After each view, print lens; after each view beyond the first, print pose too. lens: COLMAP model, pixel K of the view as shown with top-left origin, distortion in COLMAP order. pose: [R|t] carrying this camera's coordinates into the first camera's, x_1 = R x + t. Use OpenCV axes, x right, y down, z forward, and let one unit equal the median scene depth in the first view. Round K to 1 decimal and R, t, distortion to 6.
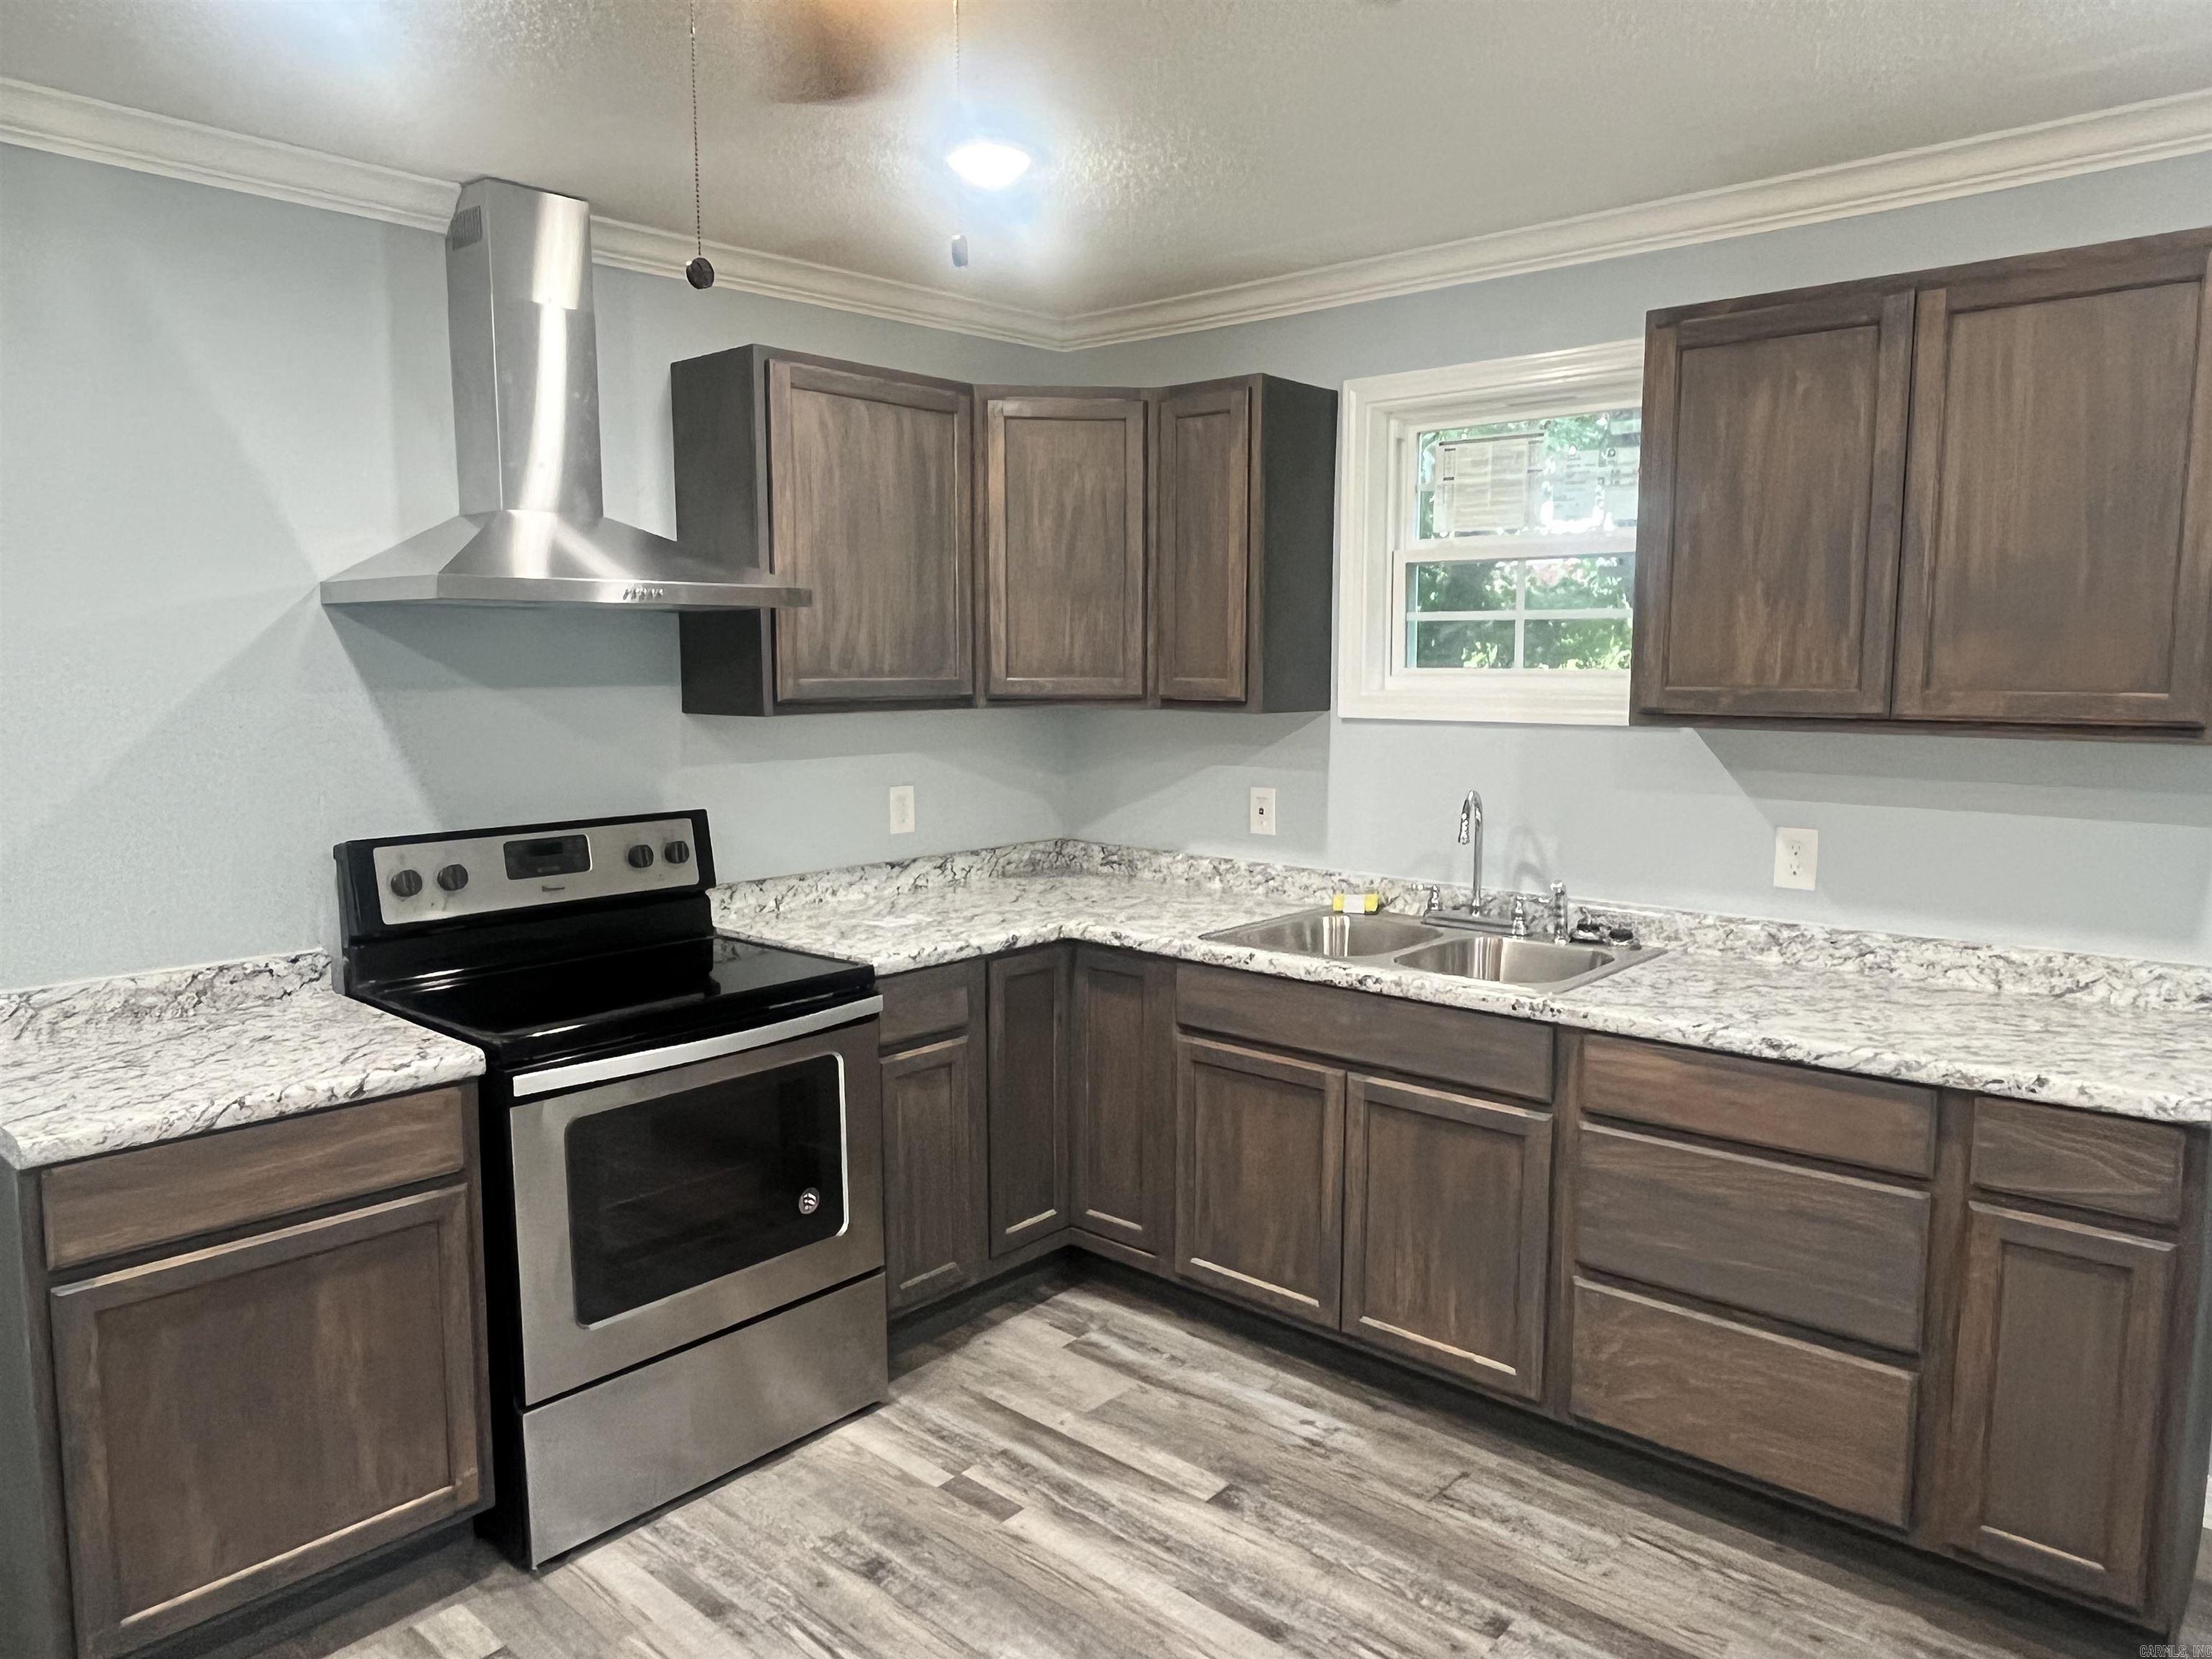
lens RADIAL K [[1472.2, 0, 1107.3], [0, 1472.2, 824.8], [0, 0, 1]] dist [0.000641, 0.000930]
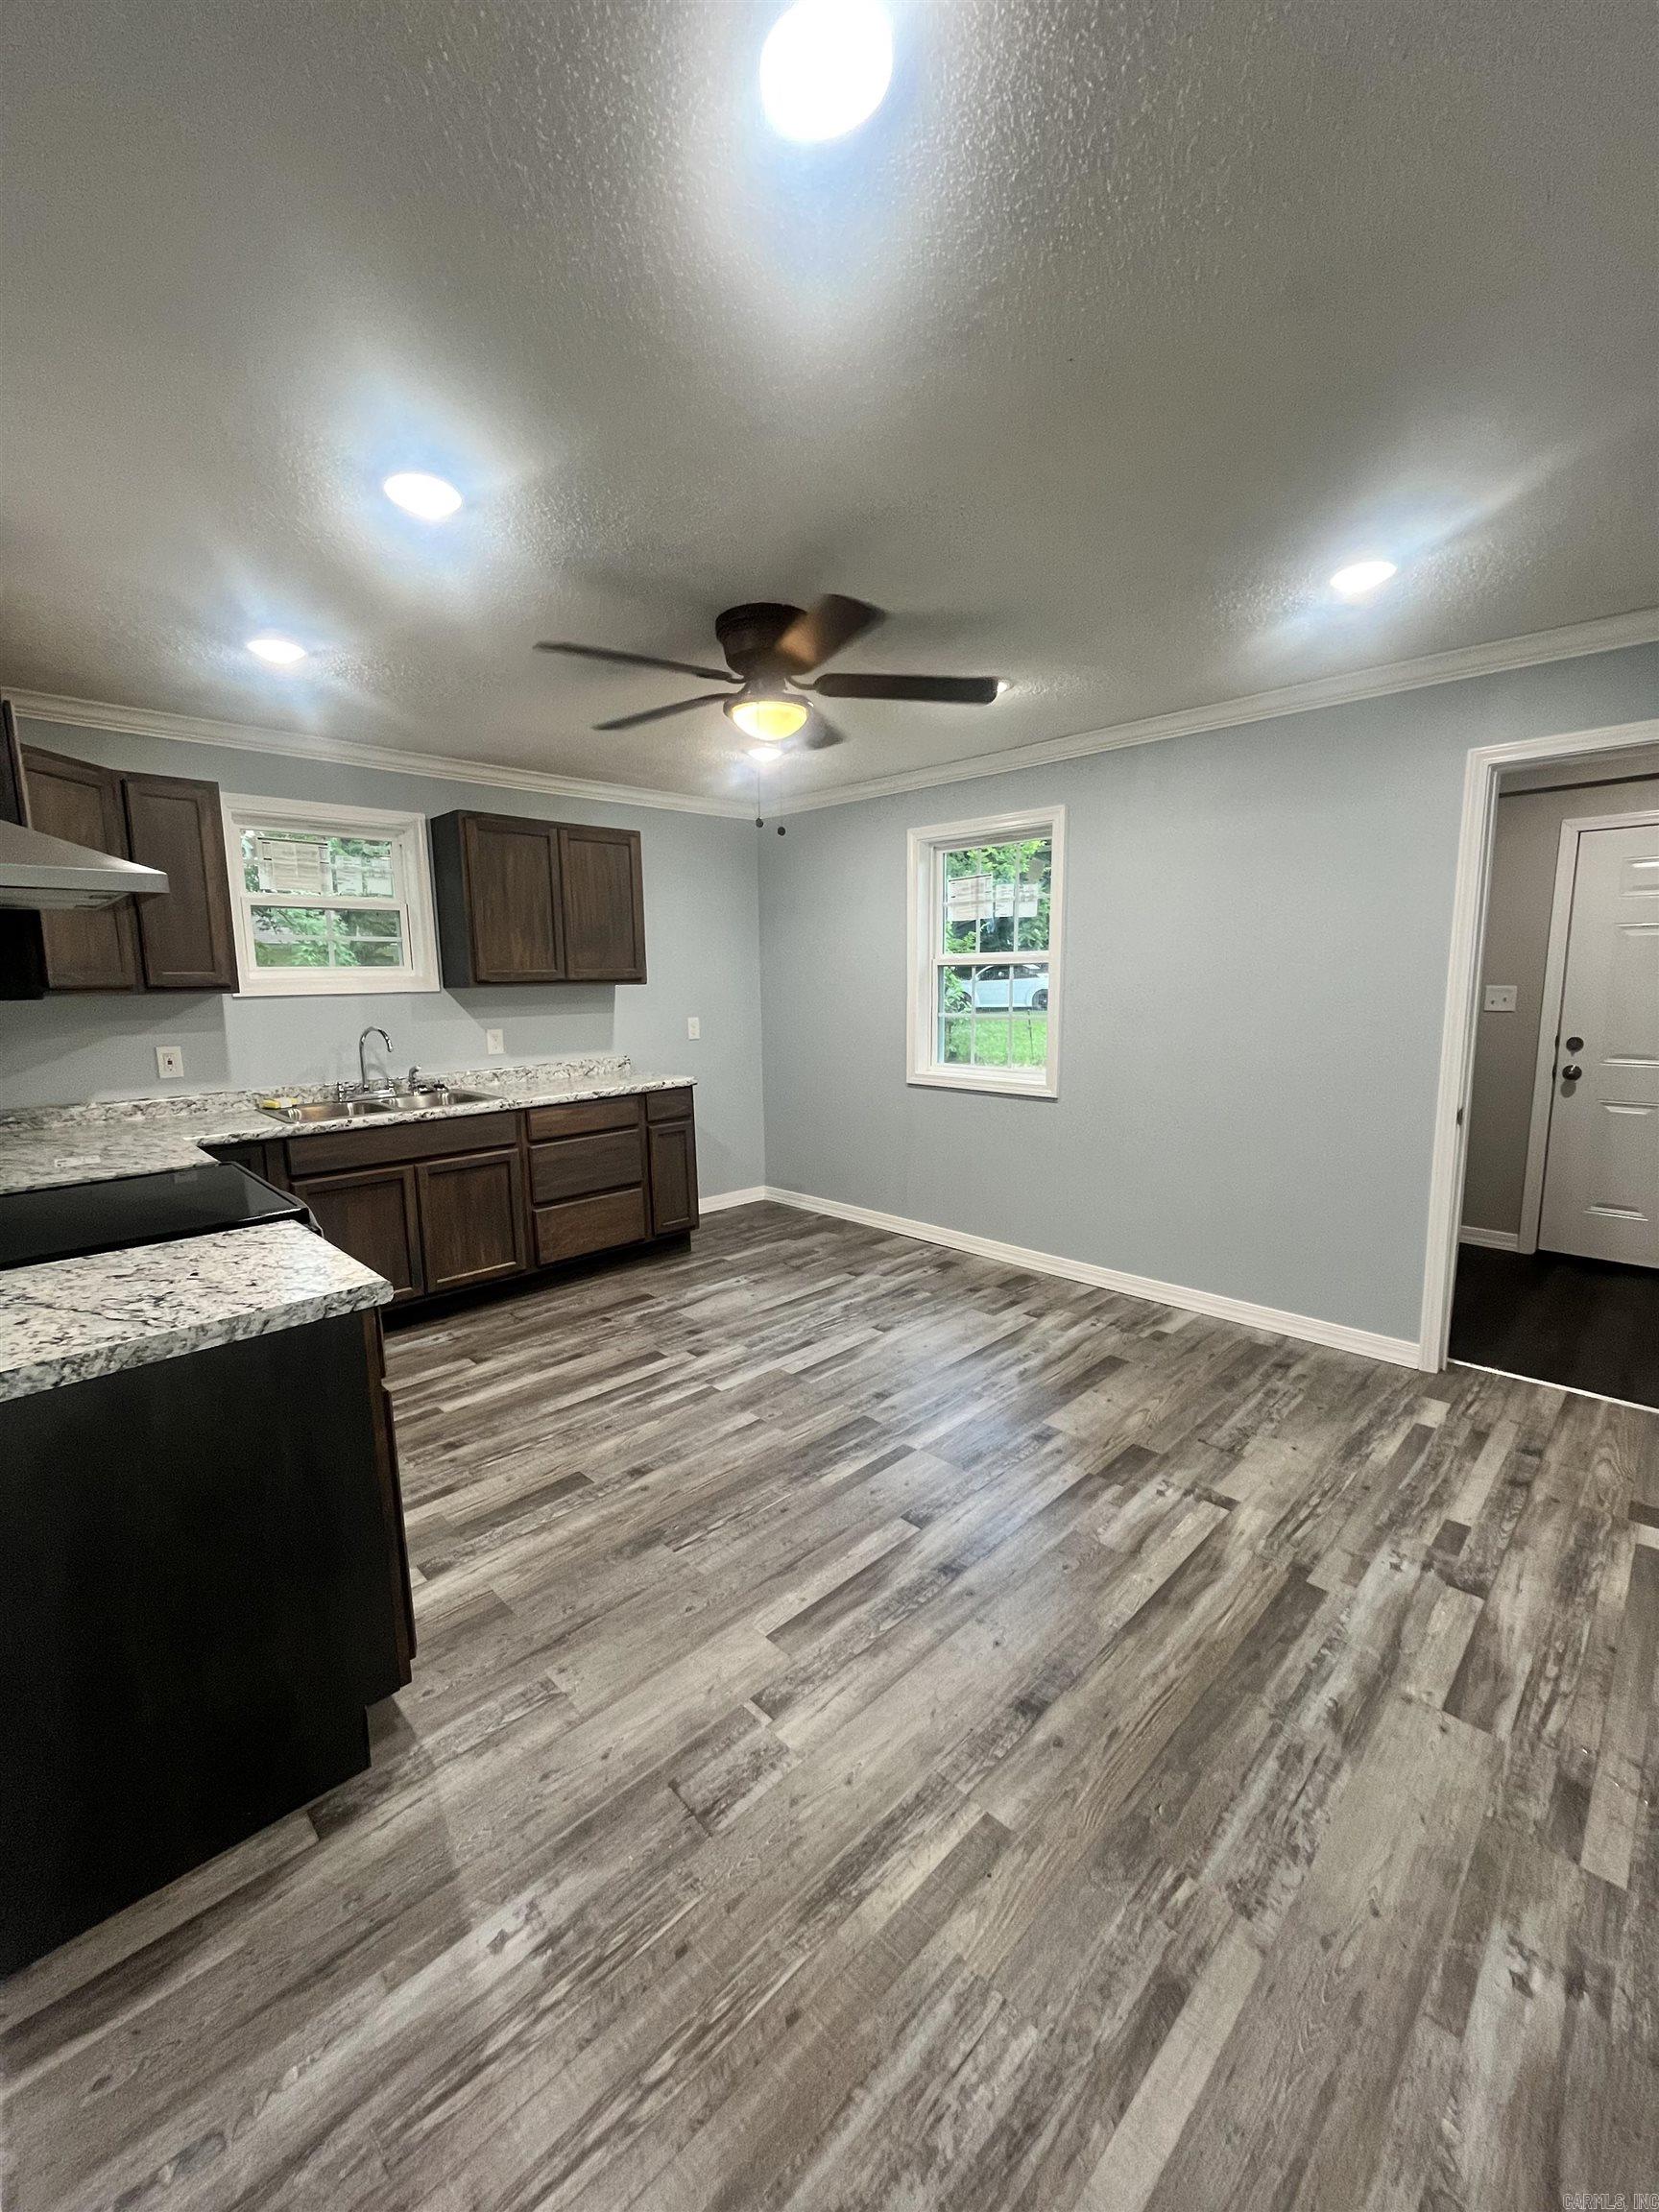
lens RADIAL K [[888.8, 0, 837.4], [0, 888.8, 1104.1], [0, 0, 1]] dist [-0.000660, -0.000644]
pose [[0.064263, -0.147052, 0.987039, -0.981465], [0.129265, 0.981977, 0.137882, -0.005286], [-0.989526, 0.118729, 0.082114, 0.321364]]
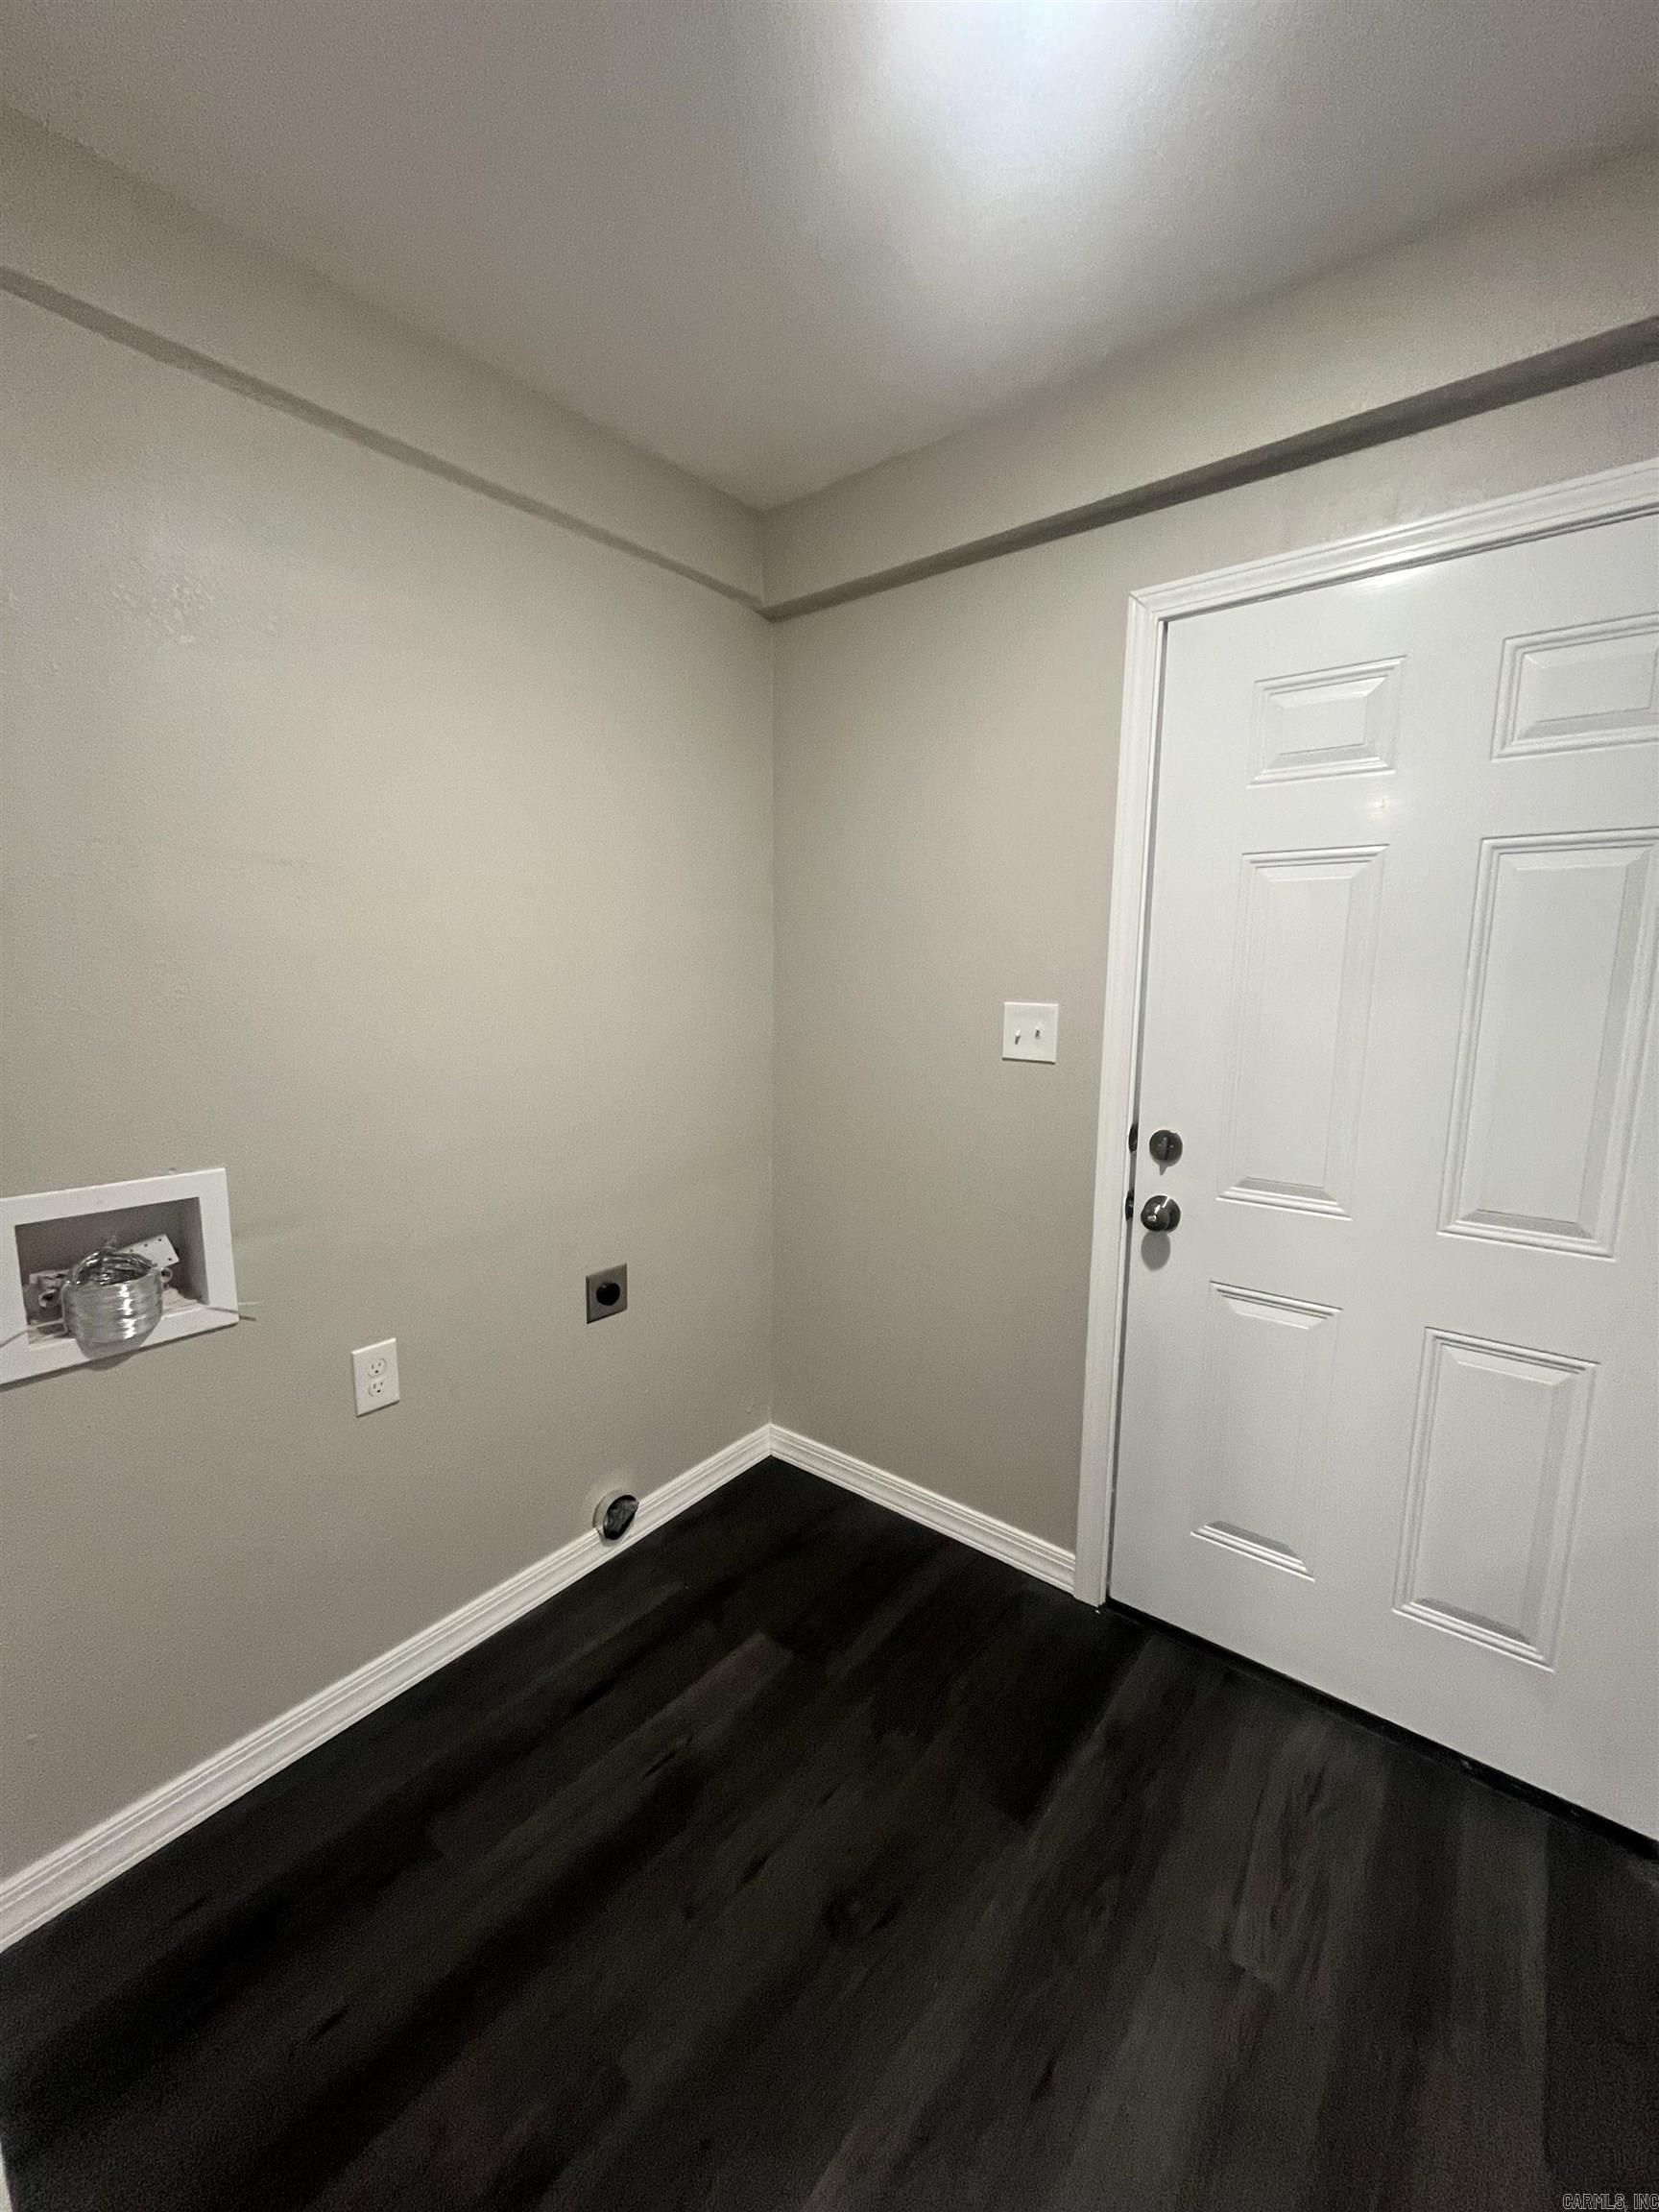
lens RADIAL K [[888.8, 0, 839.3], [0, 888.8, 1102.7], [0, 0, 1]] dist [-0.000660, -0.000644]
pose [[-0.059250, -0.161497, 0.985093, -0.035620], [0.112051, 0.979514, 0.167322, 0.098757], [-0.991935, 0.120294, -0.039940, -0.521392]]
